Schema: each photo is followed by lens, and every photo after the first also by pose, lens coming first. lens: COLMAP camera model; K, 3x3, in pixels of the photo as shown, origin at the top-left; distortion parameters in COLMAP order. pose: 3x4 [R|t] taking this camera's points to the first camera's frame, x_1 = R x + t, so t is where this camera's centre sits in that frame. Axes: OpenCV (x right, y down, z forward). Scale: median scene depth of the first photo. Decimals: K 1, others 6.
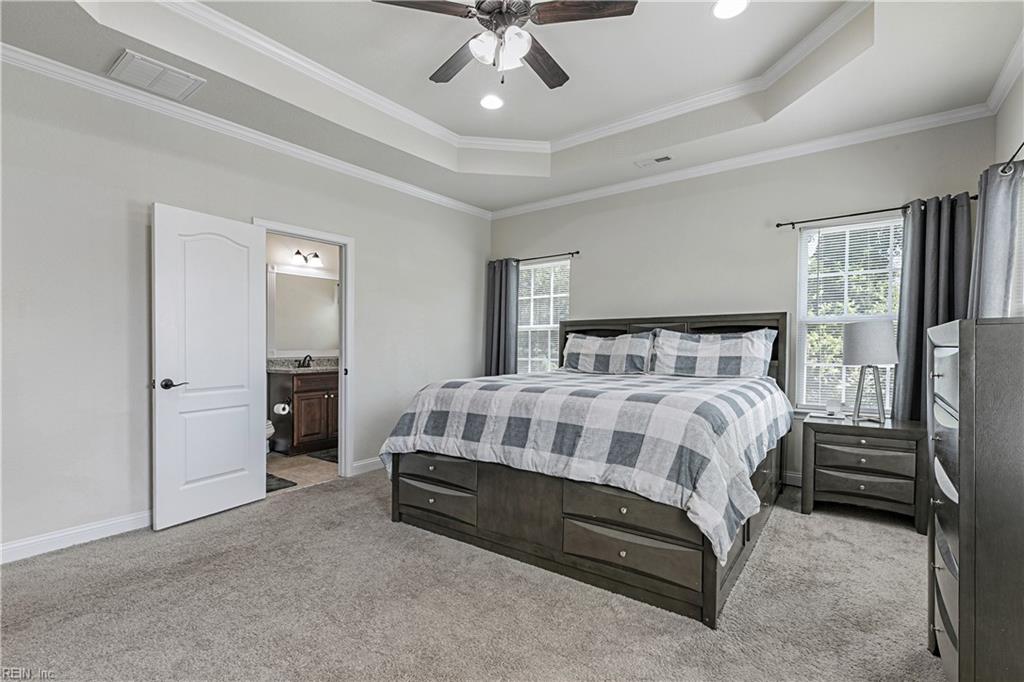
lens RADIAL K [[461.4, 0, 515.9], [0, 461.4, 351.3], [0, 0, 1]] dist [-0.000710, -0.000237]
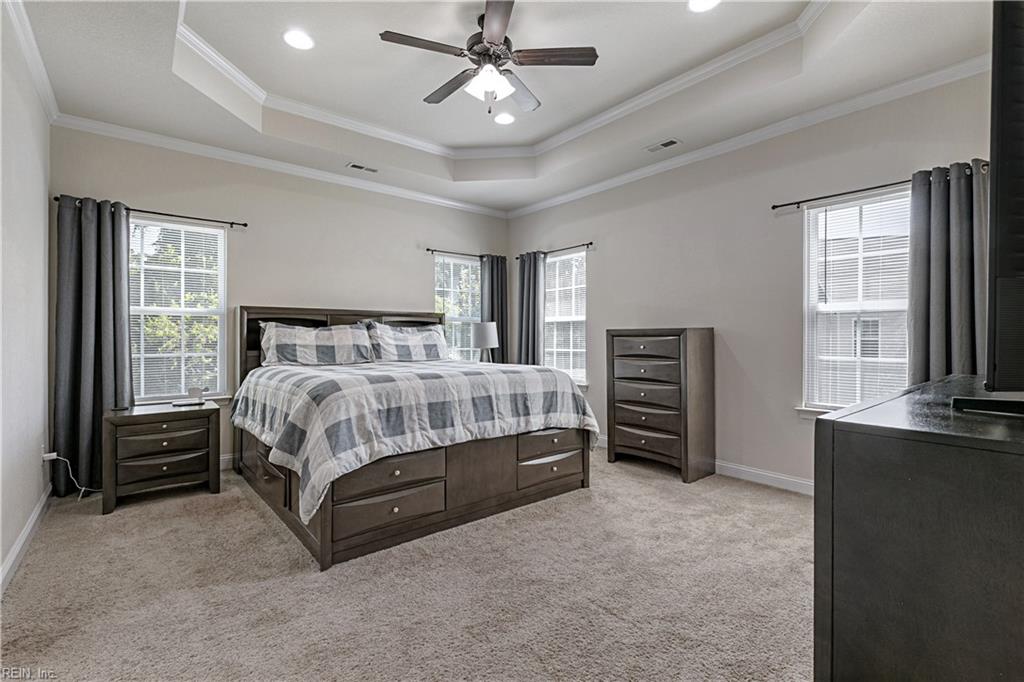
lens RADIAL K [[471.9, 0, 512.0], [0, 471.9, 341.0], [0, 0, 1]] dist [-0.000551, -0.000244]
pose [[0.239360, -0.006226, 0.970911, -0.772809], [0.011746, 0.999925, 0.003516, -0.000693], [-0.970860, 0.010563, 0.239415, 0.430771]]
